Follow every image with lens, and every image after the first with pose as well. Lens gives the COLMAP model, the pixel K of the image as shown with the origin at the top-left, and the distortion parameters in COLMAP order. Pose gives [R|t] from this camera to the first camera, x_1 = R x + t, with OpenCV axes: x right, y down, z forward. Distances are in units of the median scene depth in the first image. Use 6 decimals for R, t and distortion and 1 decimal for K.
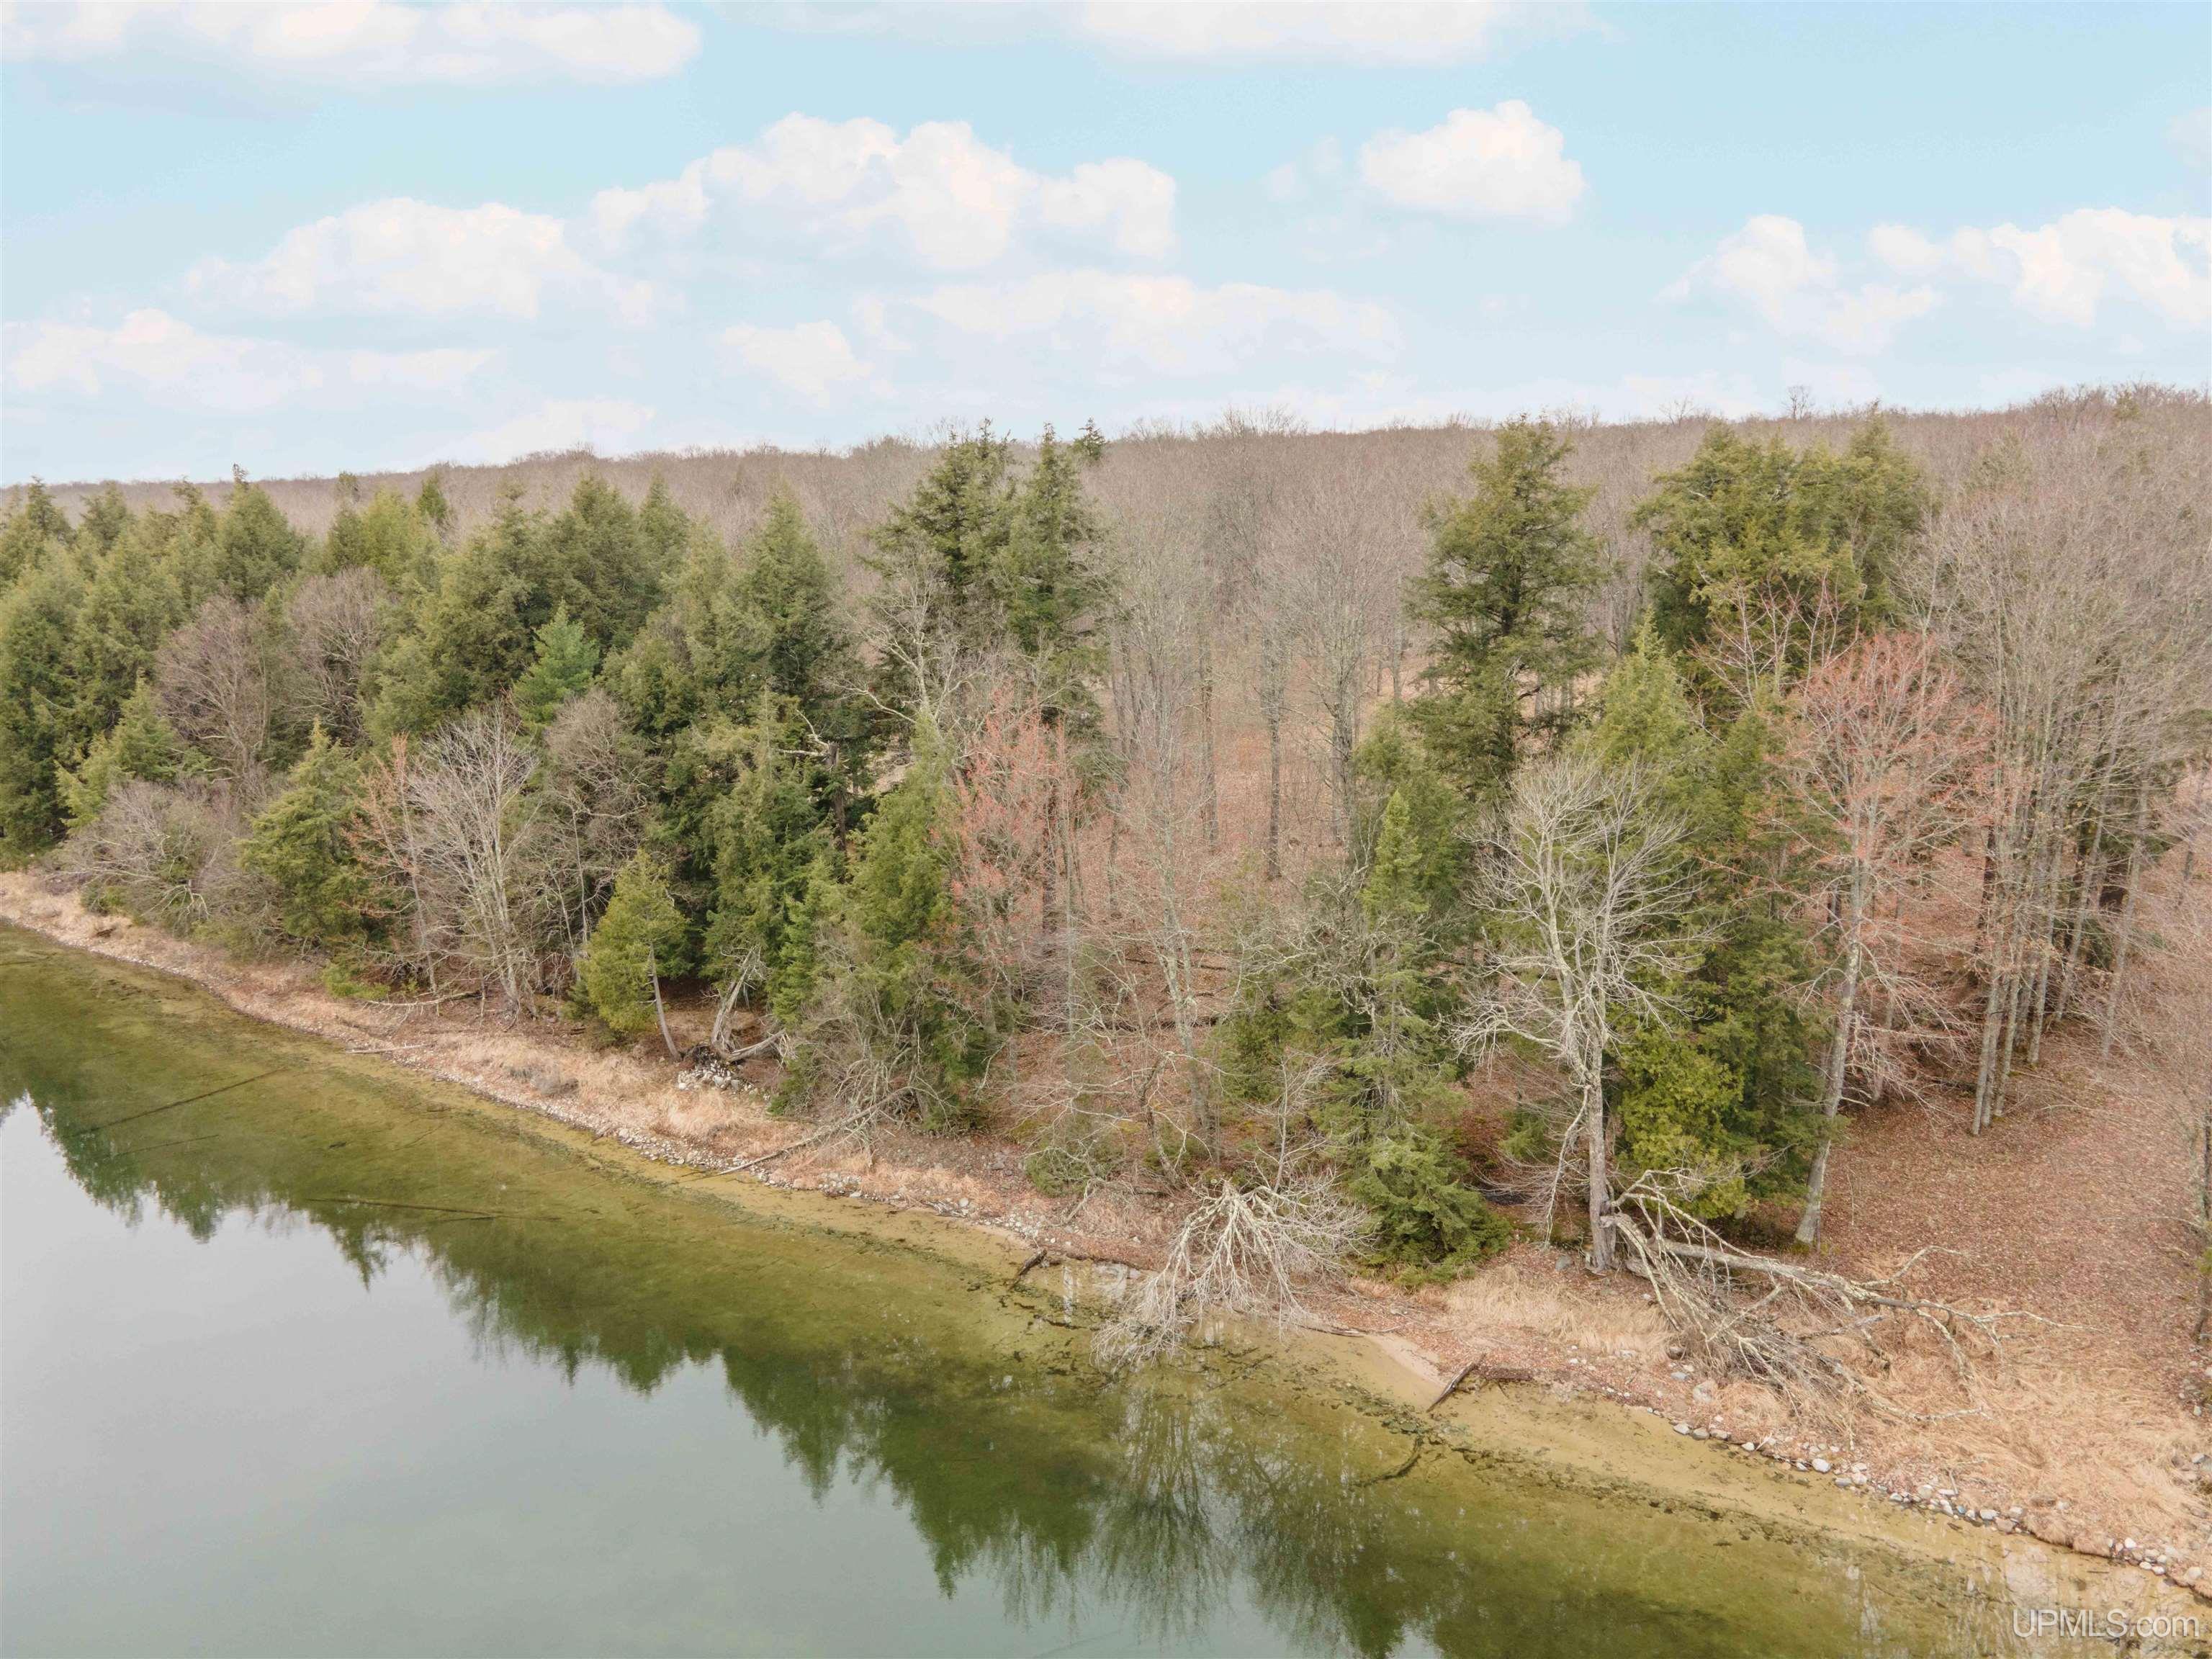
lens RADIAL K [[1622.3, 0, 1097.7], [0, 1622.3, 832.0], [0, 0, 1]] dist [0.035263, 0.017251]
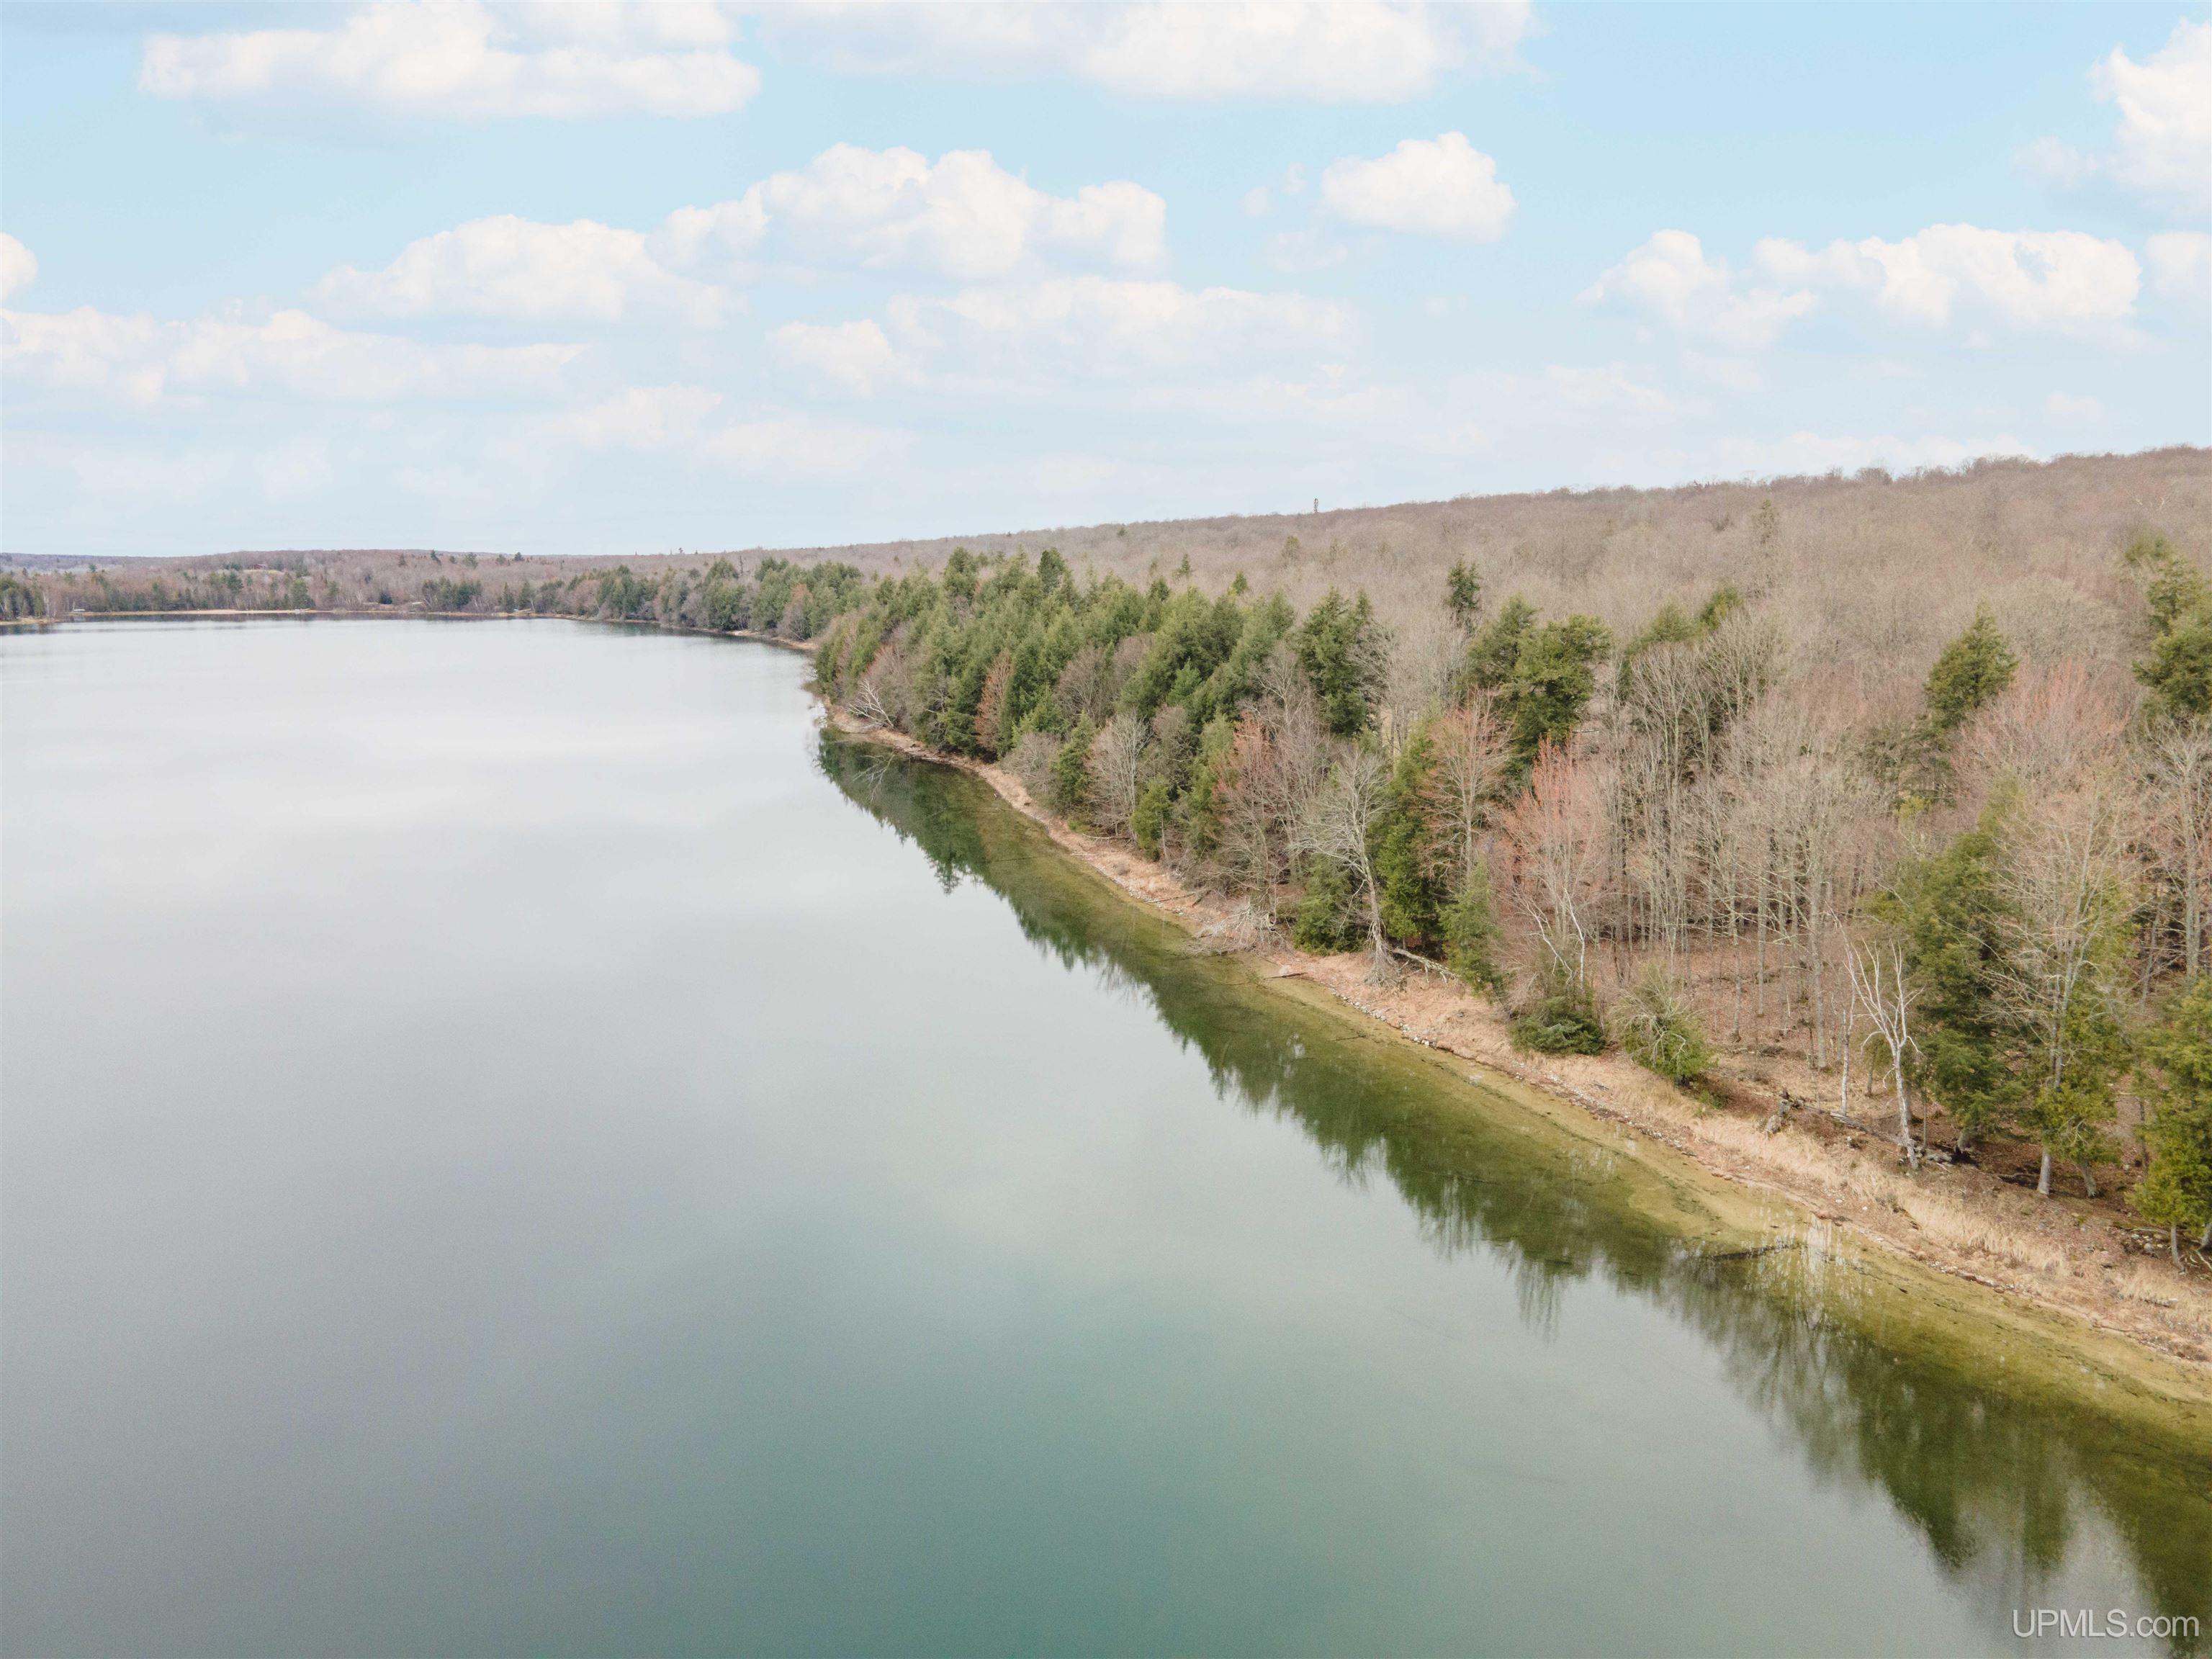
lens RADIAL K [[1622.3, 0, 1107.9], [0, 1622.3, 827.0], [0, 0, 1]] dist [0.035263, 0.017251]
pose [[0.801235, 0.094328, -0.590867, 0.977425], [-0.095898, 0.994974, 0.028800, 0.027809], [0.590614, 0.033587, 0.806255, -0.846206]]
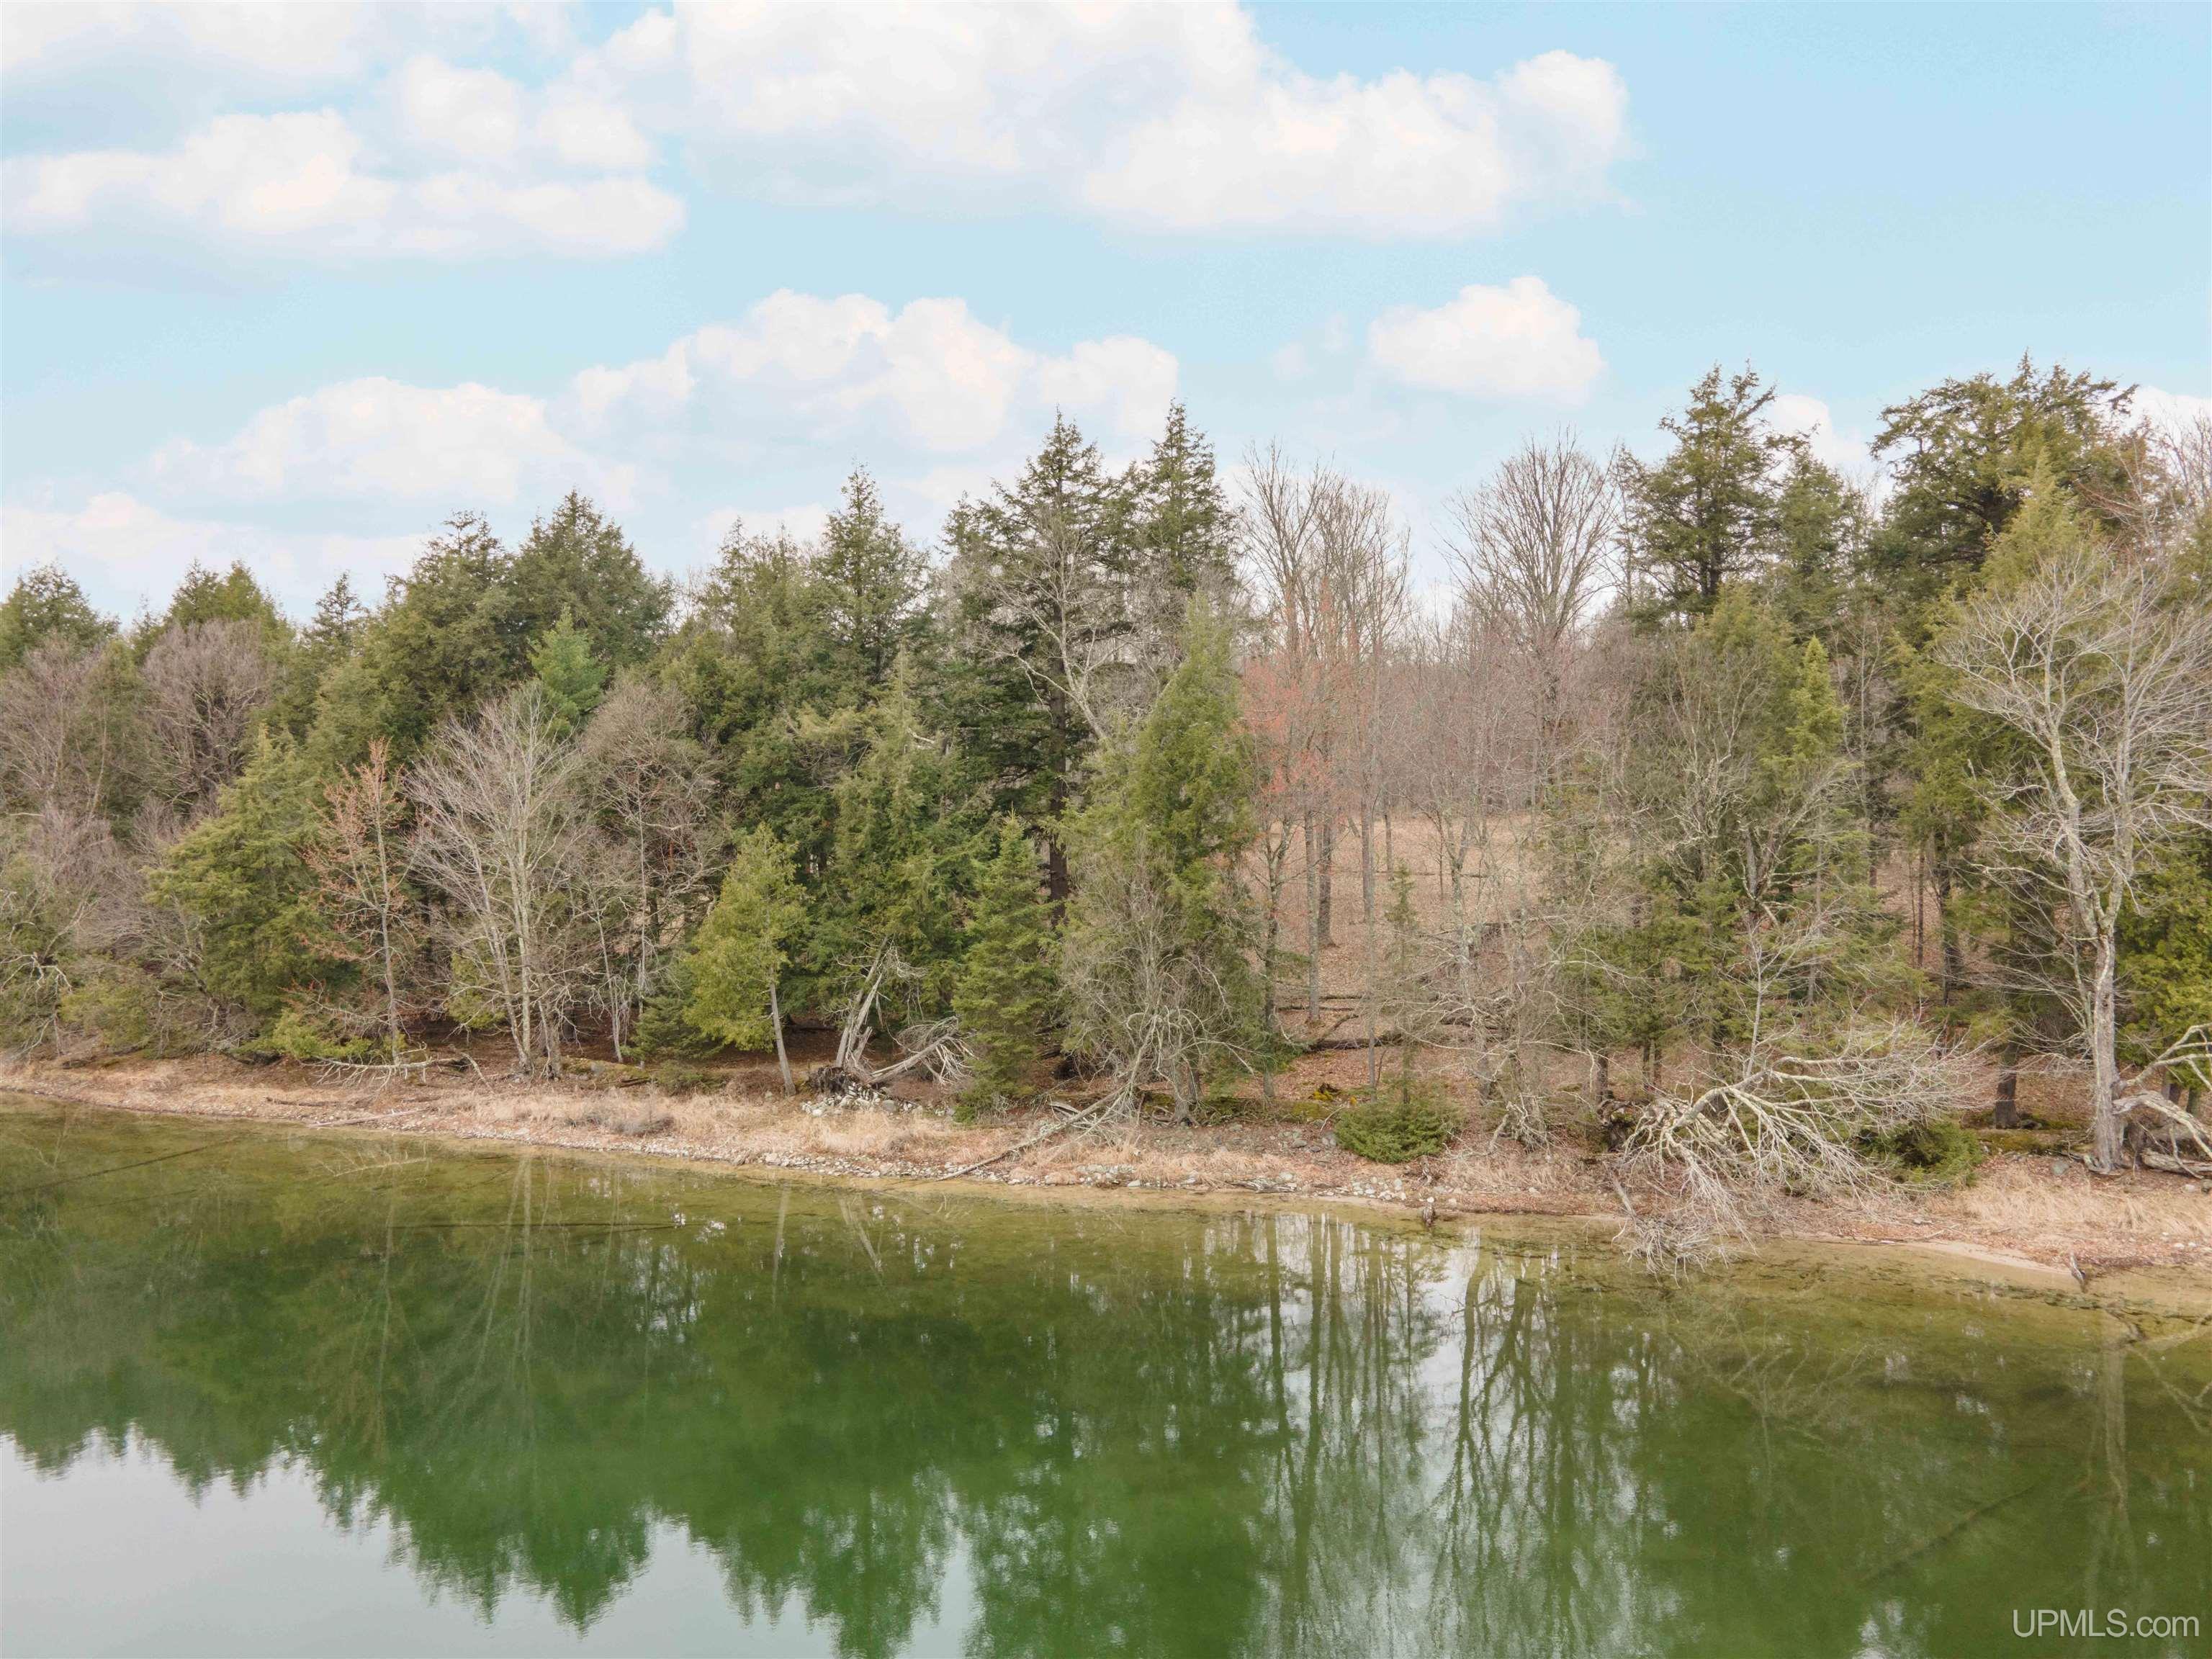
lens RADIAL K [[1622.3, 0, 1103.3], [0, 1622.3, 831.7], [0, 0, 1]] dist [0.035263, 0.017251]
pose [[0.978934, -0.000561, 0.204177, -0.266947], [0.036469, 0.984396, -0.172149, 0.154532], [-0.200894, 0.175969, 0.963679, 0.165260]]
